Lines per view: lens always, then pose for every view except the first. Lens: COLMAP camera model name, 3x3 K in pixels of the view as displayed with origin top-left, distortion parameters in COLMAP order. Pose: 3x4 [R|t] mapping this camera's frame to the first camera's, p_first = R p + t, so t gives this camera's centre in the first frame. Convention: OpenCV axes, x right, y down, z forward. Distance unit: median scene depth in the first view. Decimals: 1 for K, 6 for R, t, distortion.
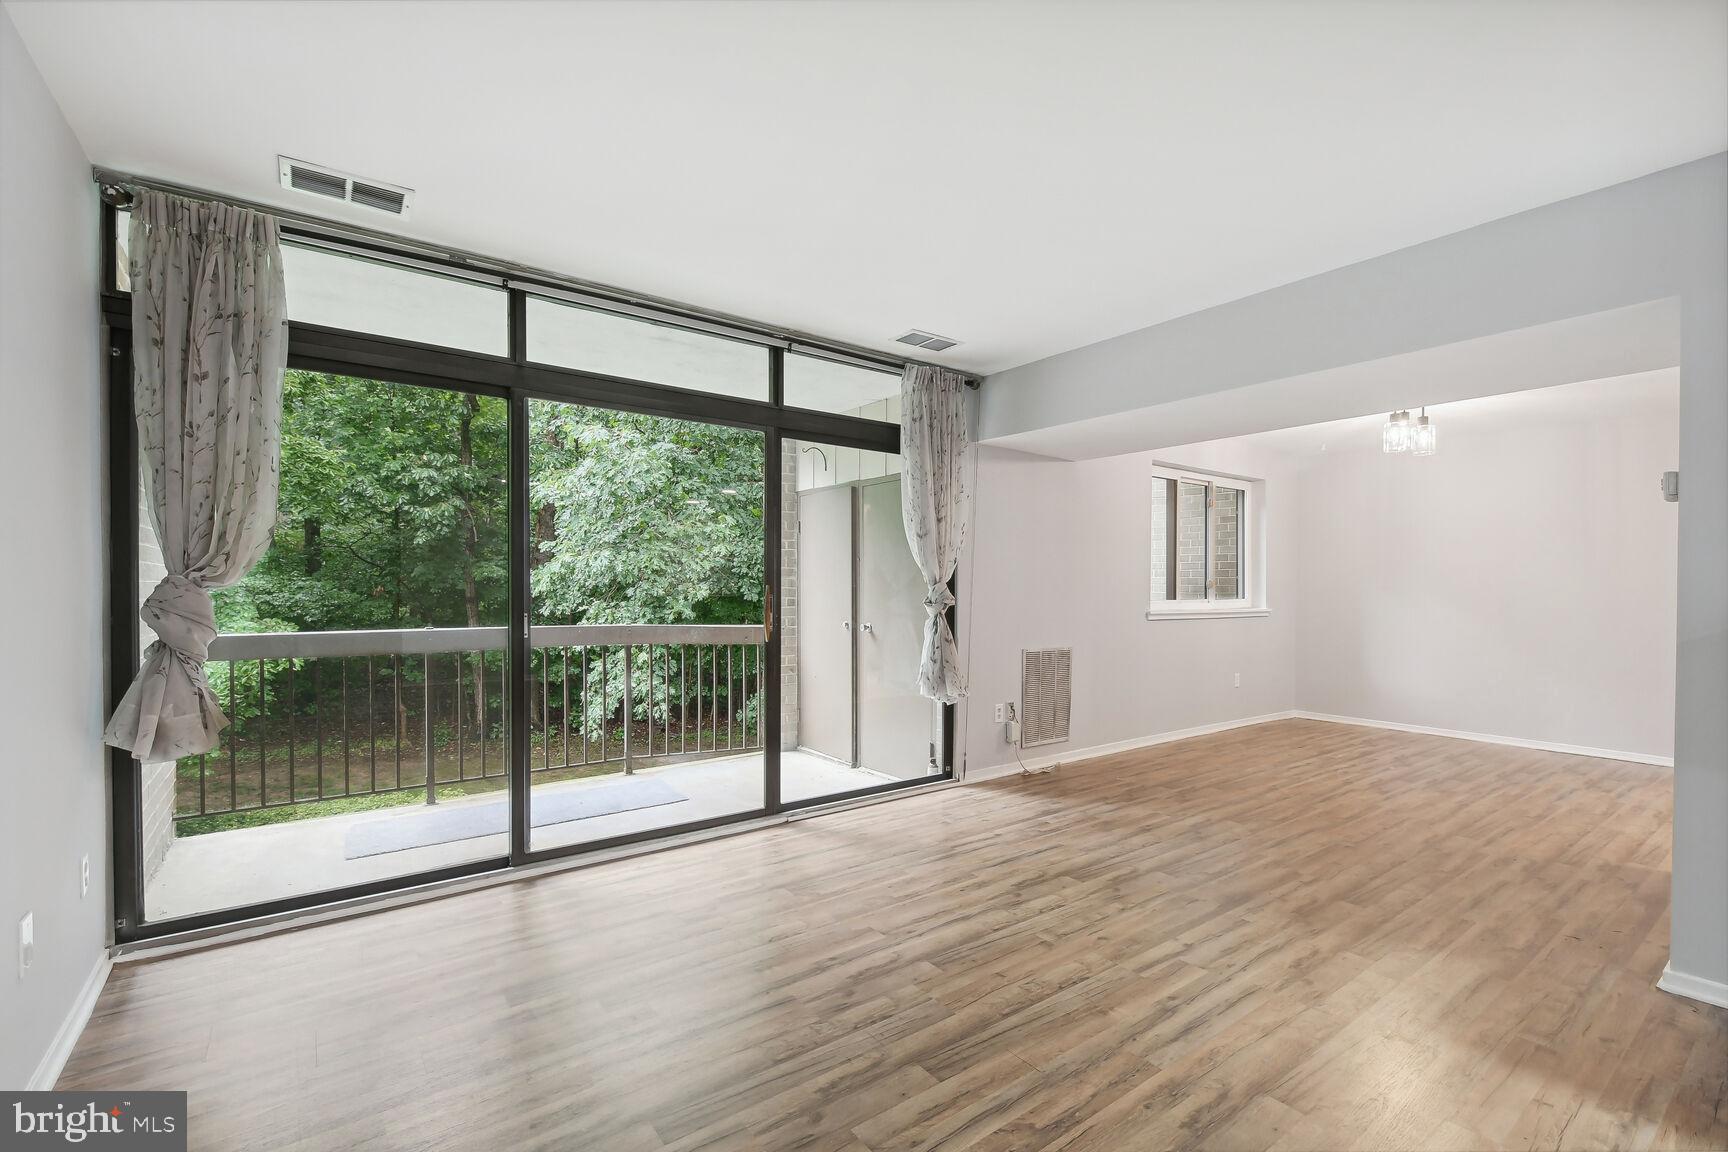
lens RADIAL K [[763.9, 0, 862.3], [0, 763.9, 585.9], [0, 0, 1]] dist [0.006514, -0.006070]
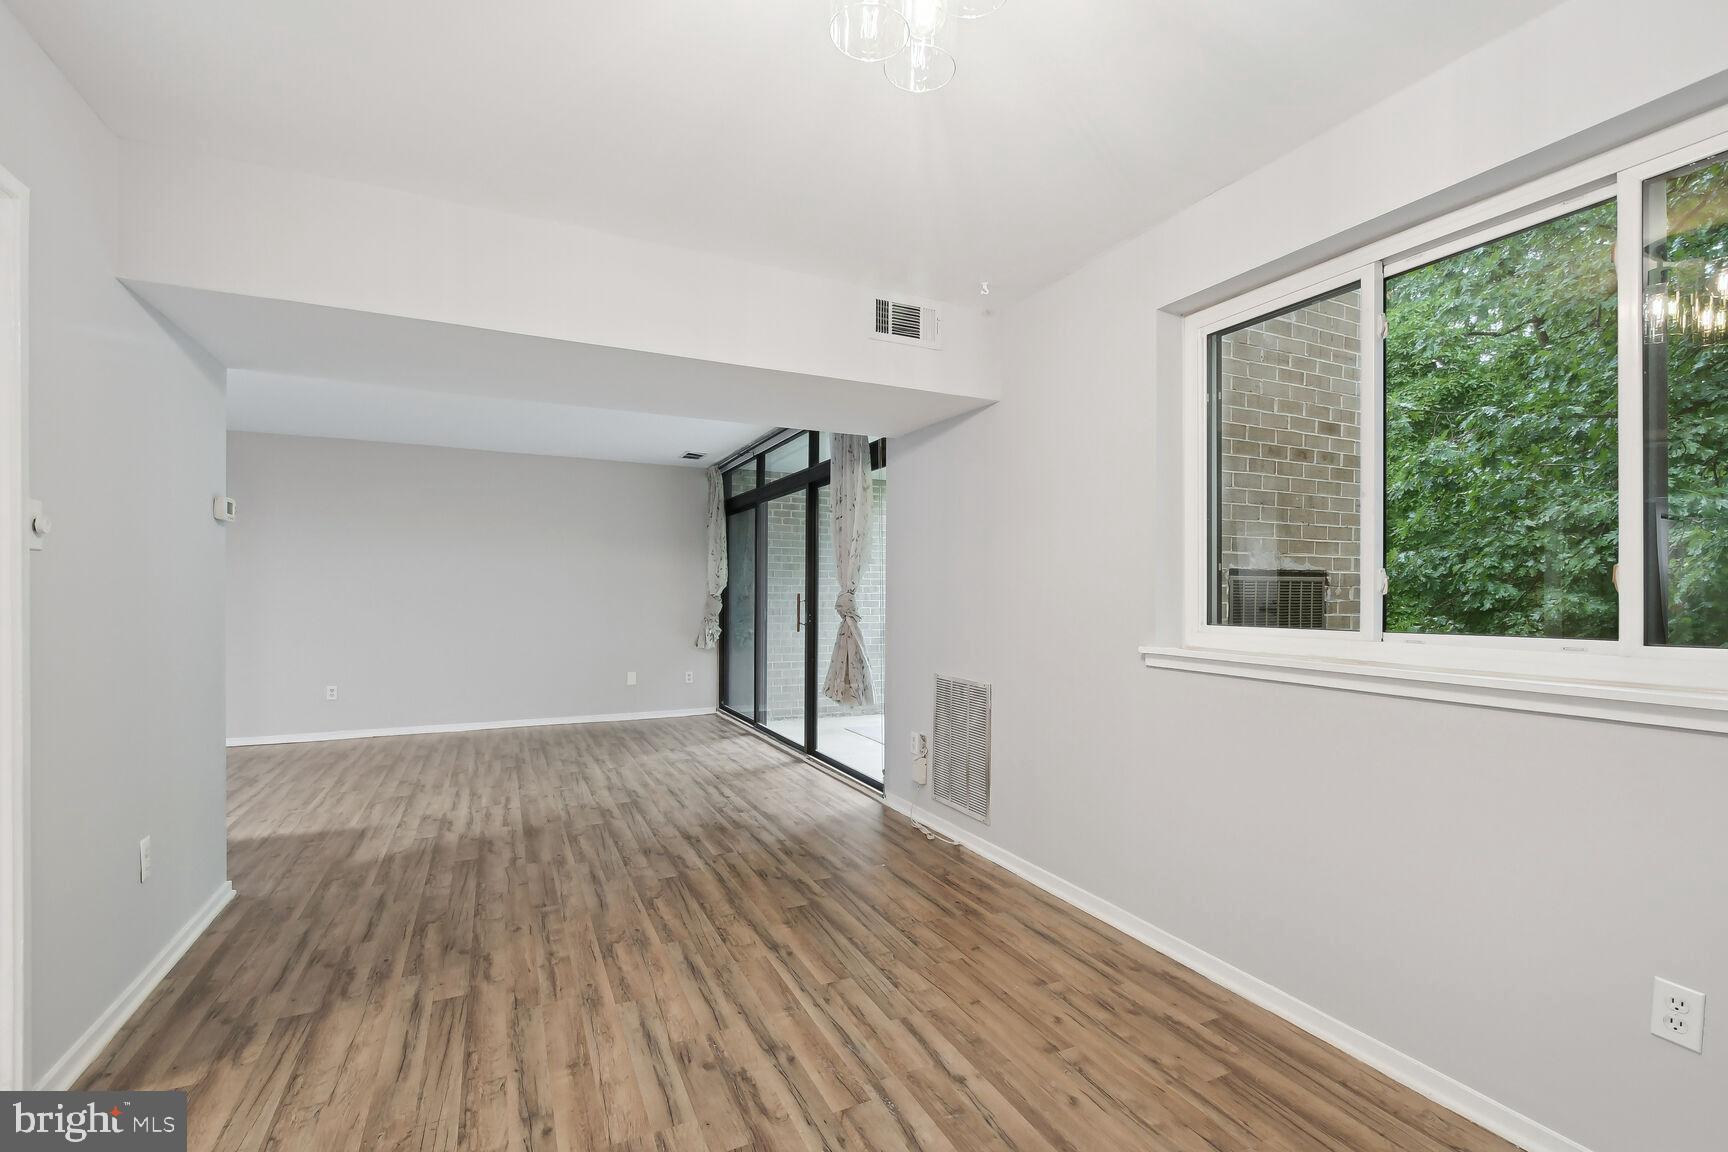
lens RADIAL K [[763.9, 0, 870.5], [0, 763.9, 598.6], [0, 0, 1]] dist [0.006514, -0.006070]
pose [[-0.182364, -0.000008, -0.983231, 1.235247], [-0.002973, 0.999995, 0.000544, 0.006925], [0.983227, 0.003023, -0.182363, 1.337701]]
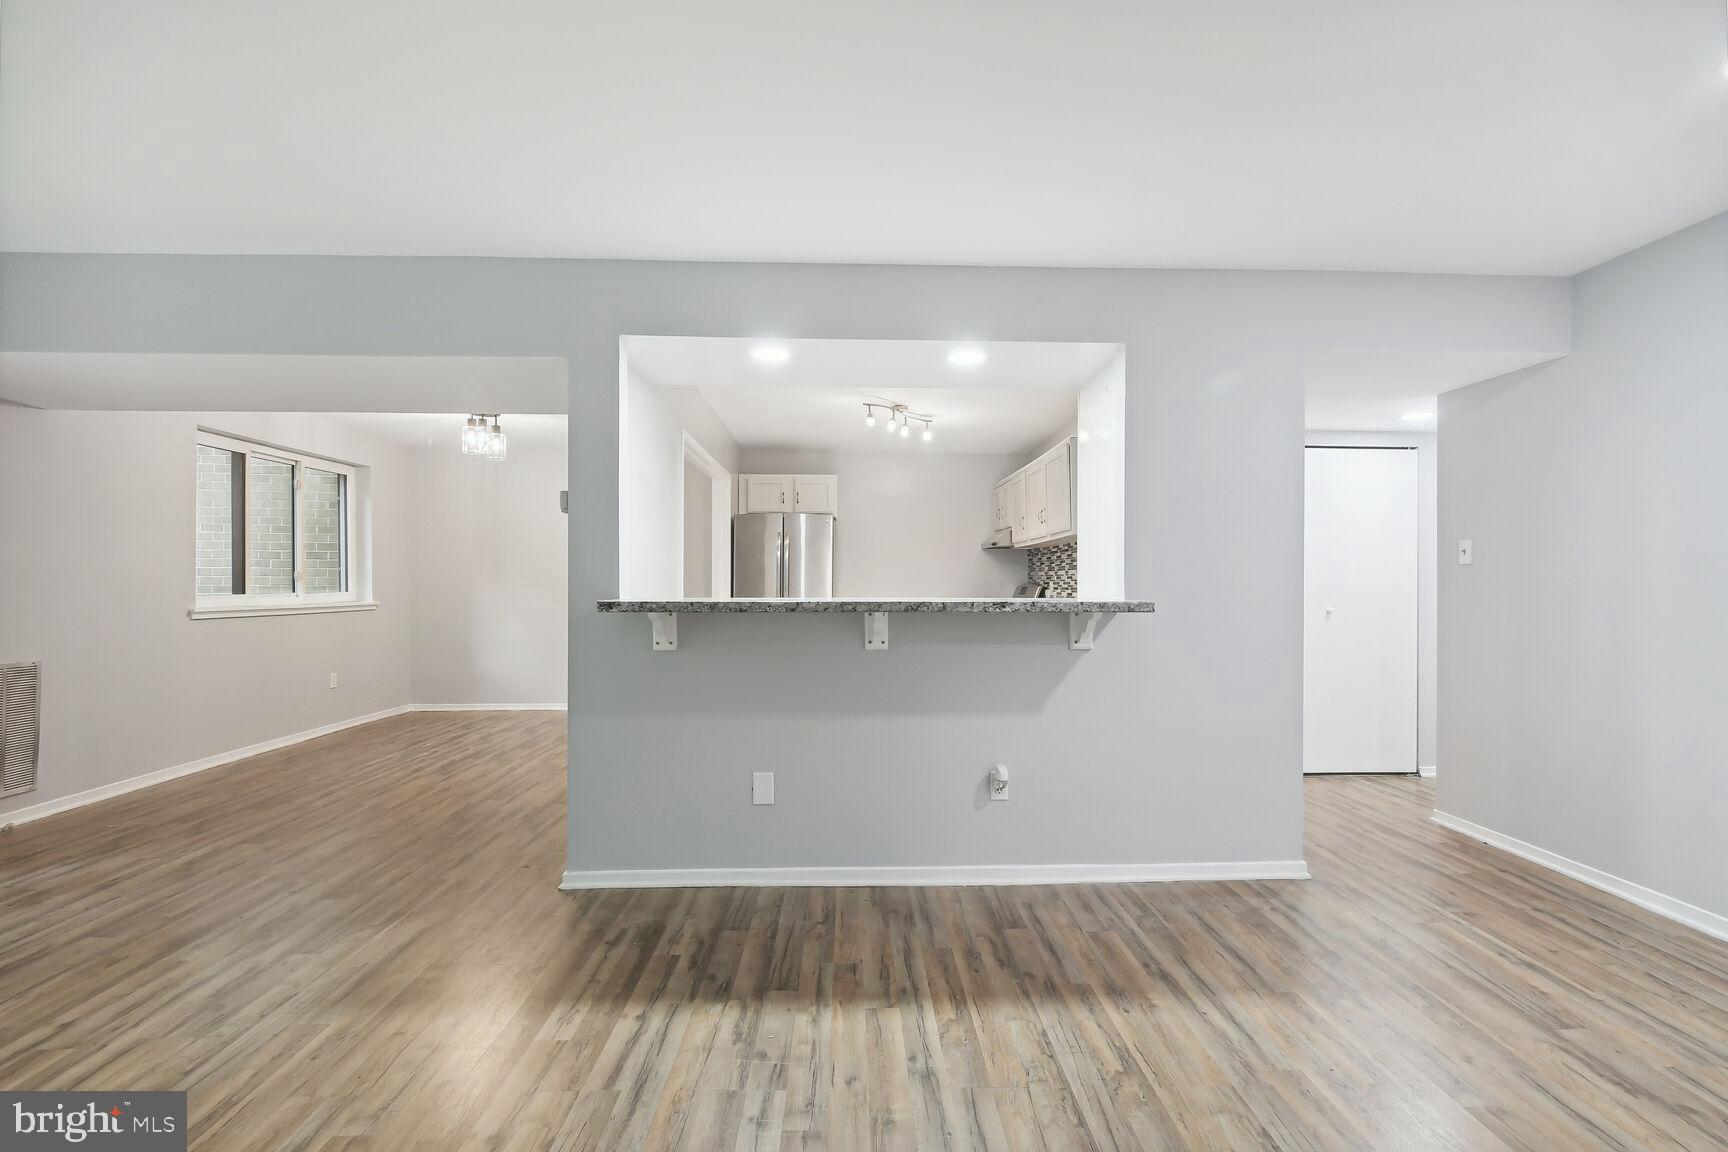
lens RADIAL K [[763.9, 0, 875.2], [0, 763.9, 584.6], [0, 0, 1]] dist [0.006514, -0.006070]
pose [[0.565952, -0.006680, 0.824411, 0.162430], [-0.000383, 0.999965, 0.008365, -0.000498], [-0.824438, -0.005050, 0.565930, -0.099311]]
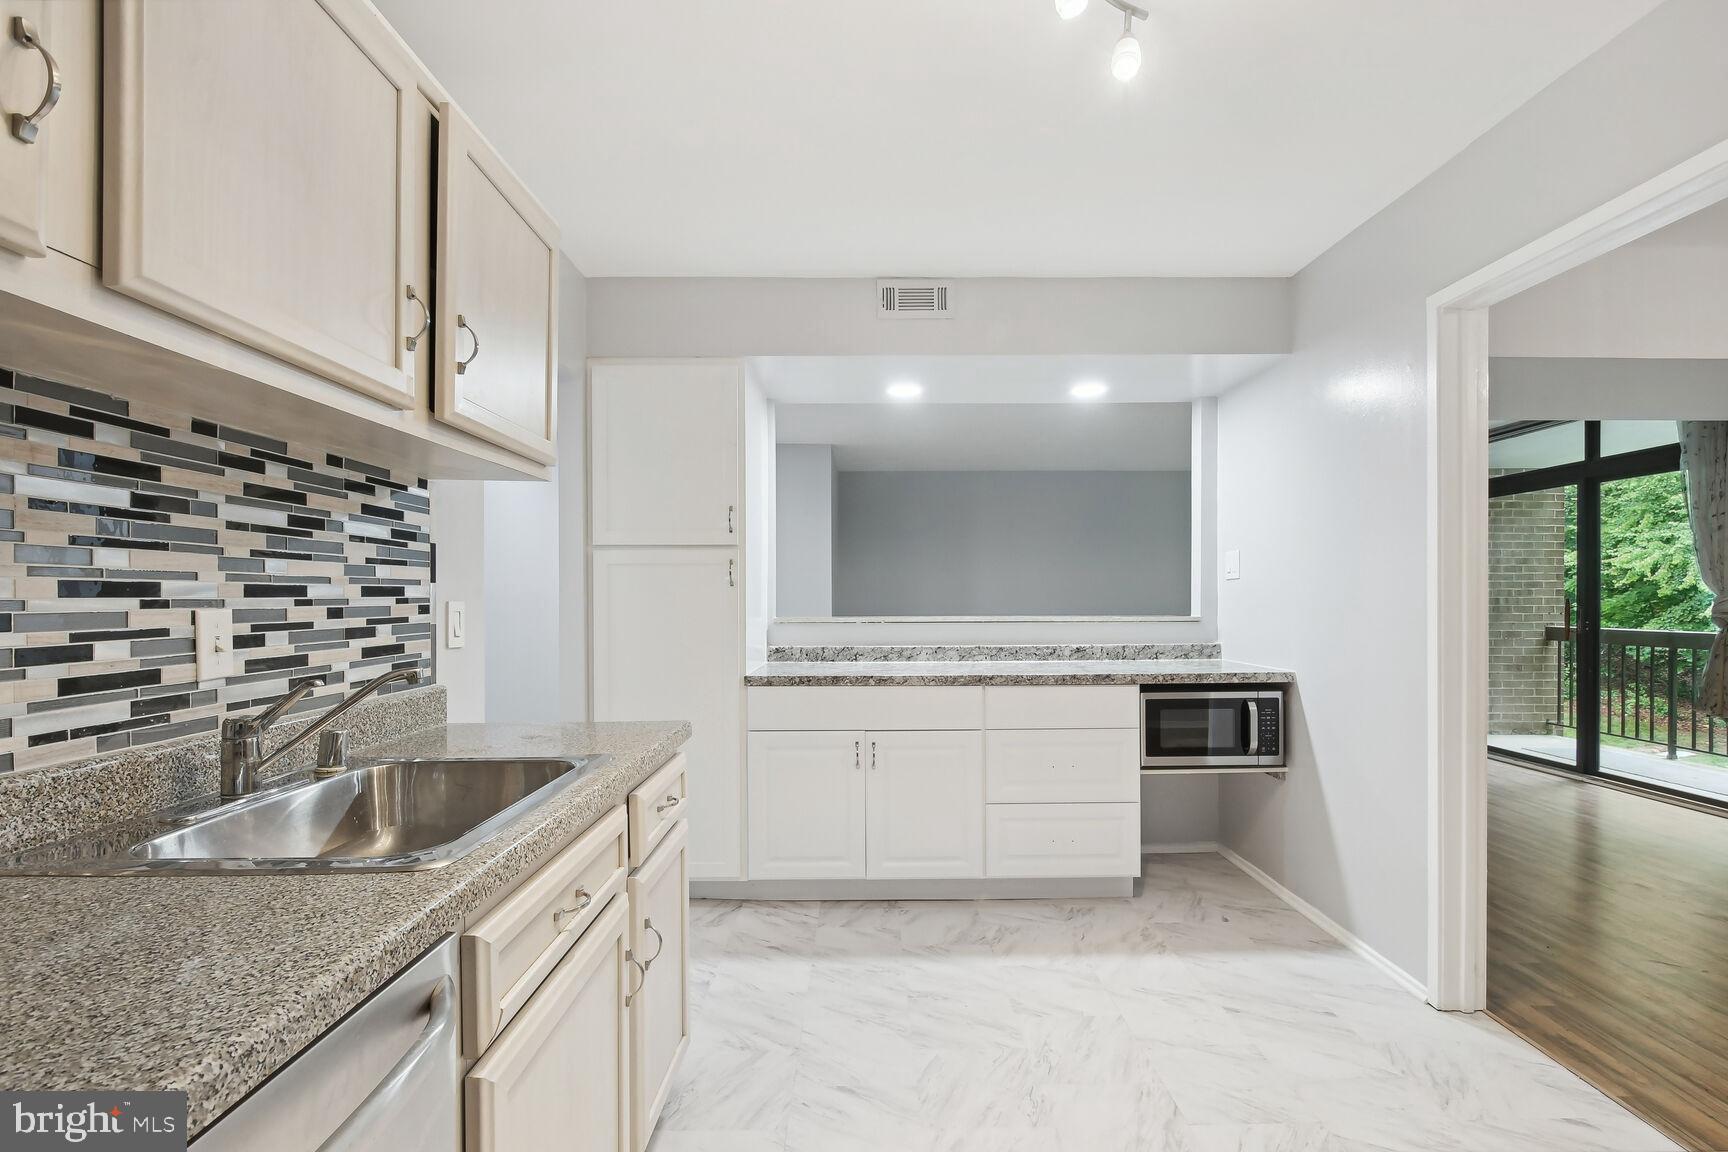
lens RADIAL K [[763.9, 0, 867.5], [0, 763.9, 599.3], [0, 0, 1]] dist [0.006514, -0.006070]
pose [[-0.594404, -0.002393, -0.804163, 1.620637], [0.000703, 0.999994, -0.003496, 0.002282], [0.804166, -0.002643, -0.594398, 0.771924]]
